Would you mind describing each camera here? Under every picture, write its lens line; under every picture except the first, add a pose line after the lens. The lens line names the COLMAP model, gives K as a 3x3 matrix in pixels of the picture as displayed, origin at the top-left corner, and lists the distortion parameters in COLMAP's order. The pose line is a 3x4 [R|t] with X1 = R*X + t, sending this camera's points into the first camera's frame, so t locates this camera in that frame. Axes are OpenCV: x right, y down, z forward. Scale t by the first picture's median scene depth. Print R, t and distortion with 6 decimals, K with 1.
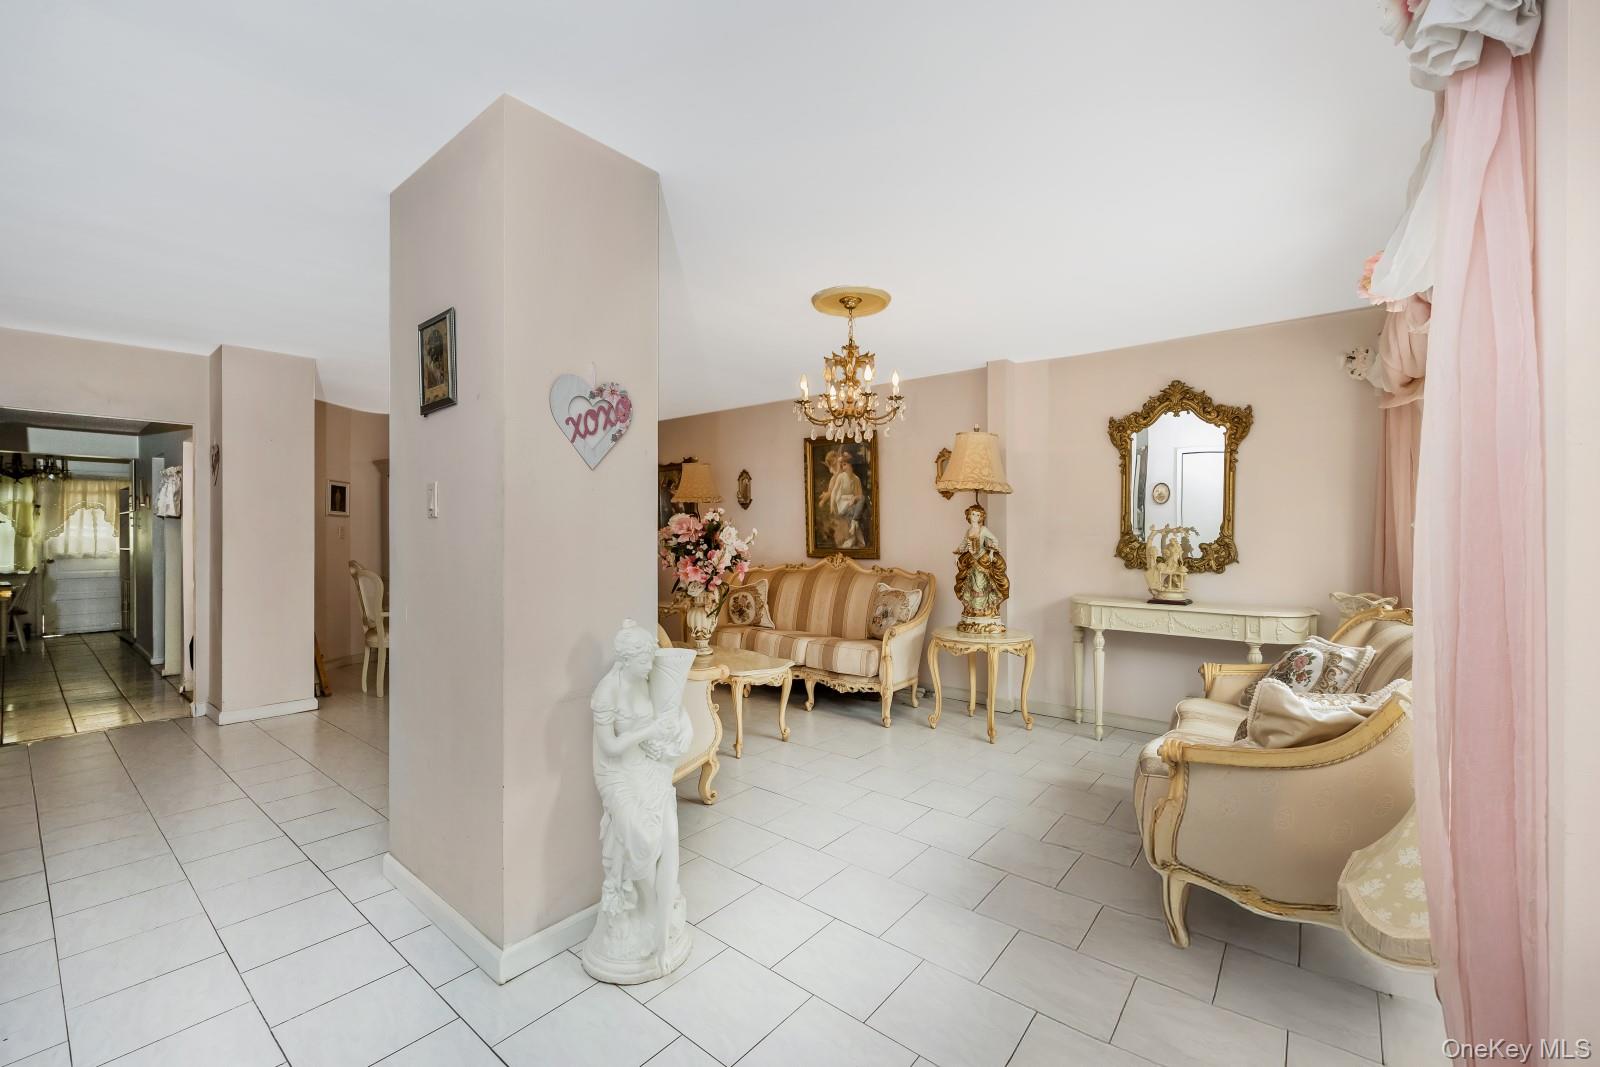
lens RADIAL K [[654.2, 0, 803.8], [0, 654.2, 535.6], [0, 0, 1]] dist [-0.004037, -0.000233]
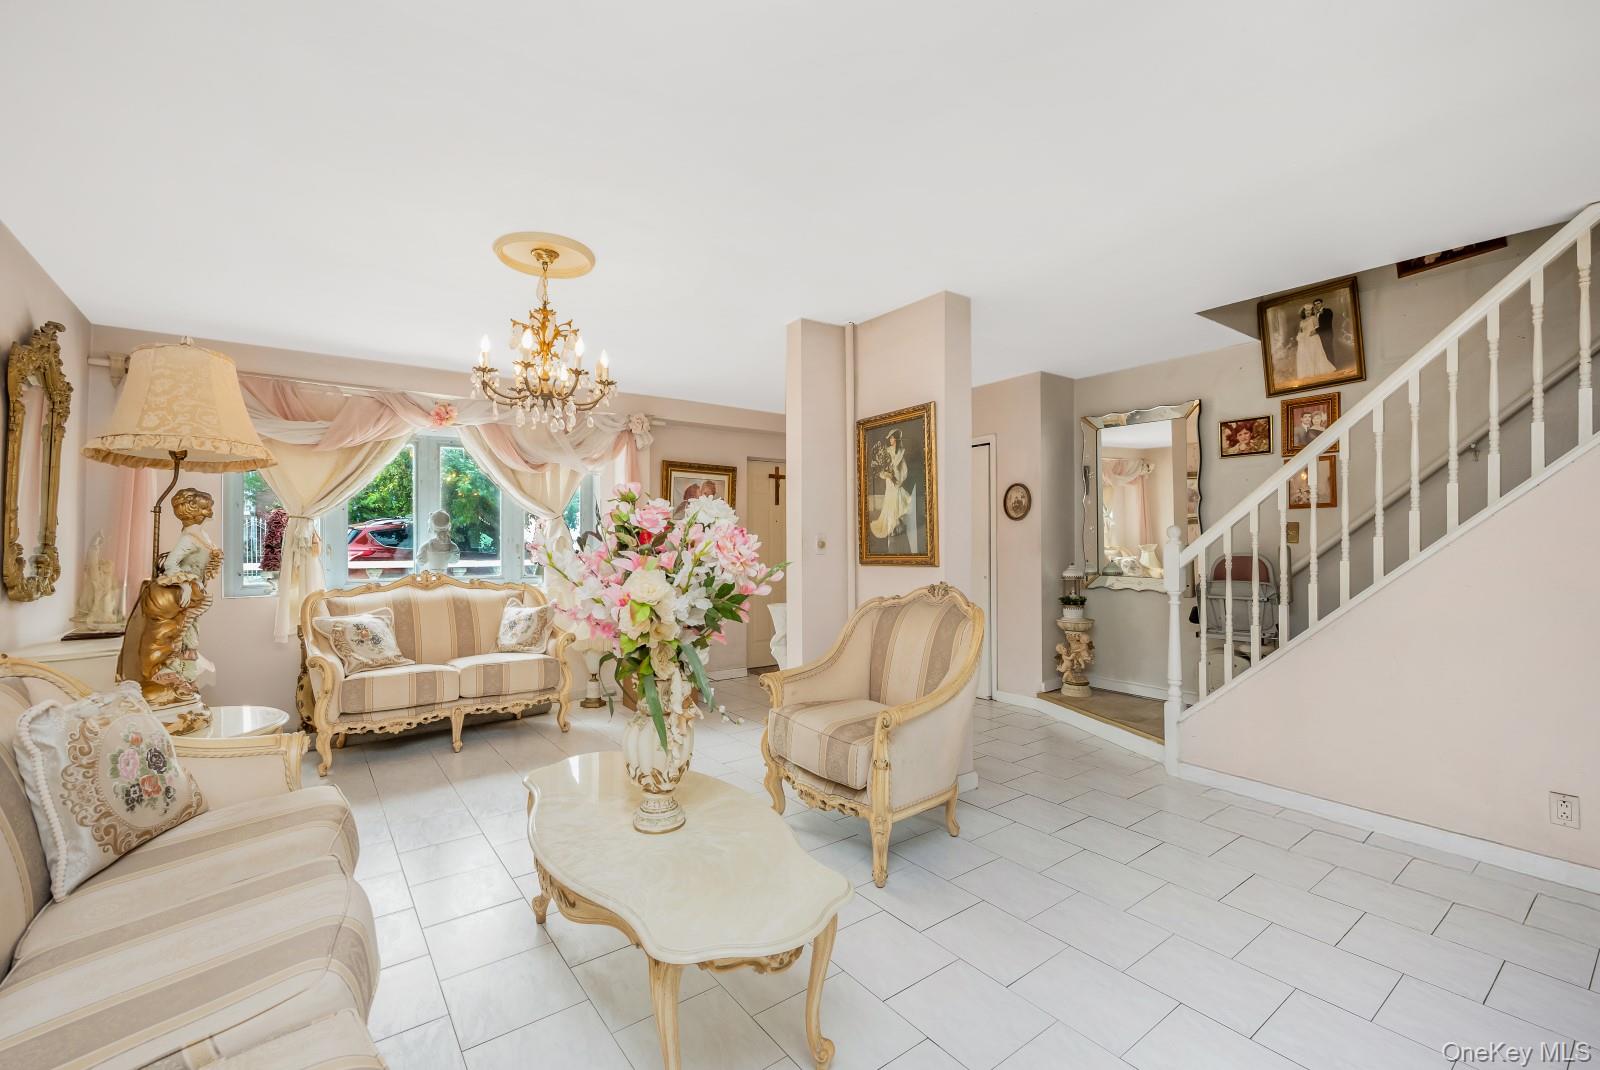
lens RADIAL K [[675.1, 0, 781.4], [0, 675.1, 534.4], [0, 0, 1]] dist [-0.000092, -0.000055]
pose [[-0.965104, 0.004252, 0.261832, -0.356159], [0.002343, 0.999968, -0.007605, -0.004505], [-0.261856, -0.006726, -0.965084, 1.431686]]
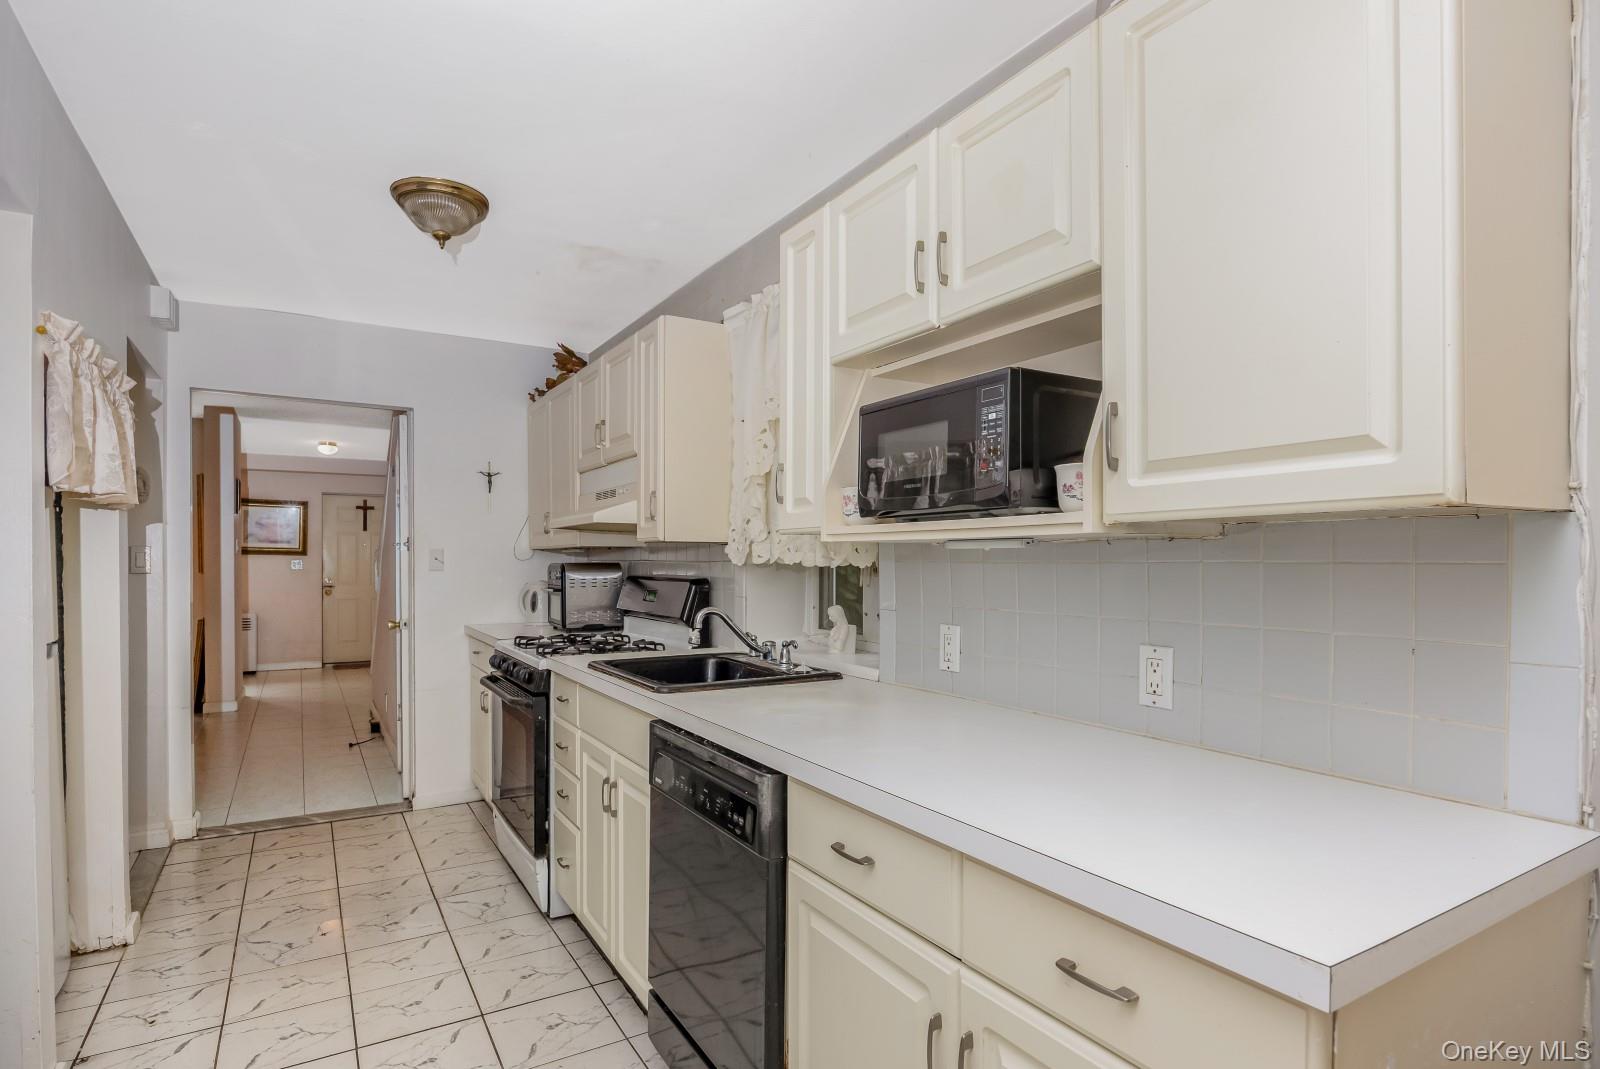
lens RADIAL K [[828.7, 0, 797.3], [0, 828.7, 559.8], [0, 0, 1]] dist [-0.000104, -0.000052]
pose [[-0.939054, -0.002800, 0.343759, -1.980121], [-0.001299, 0.999989, 0.004597, -0.015160], [-0.343768, 0.003870, -0.939047, 1.731141]]
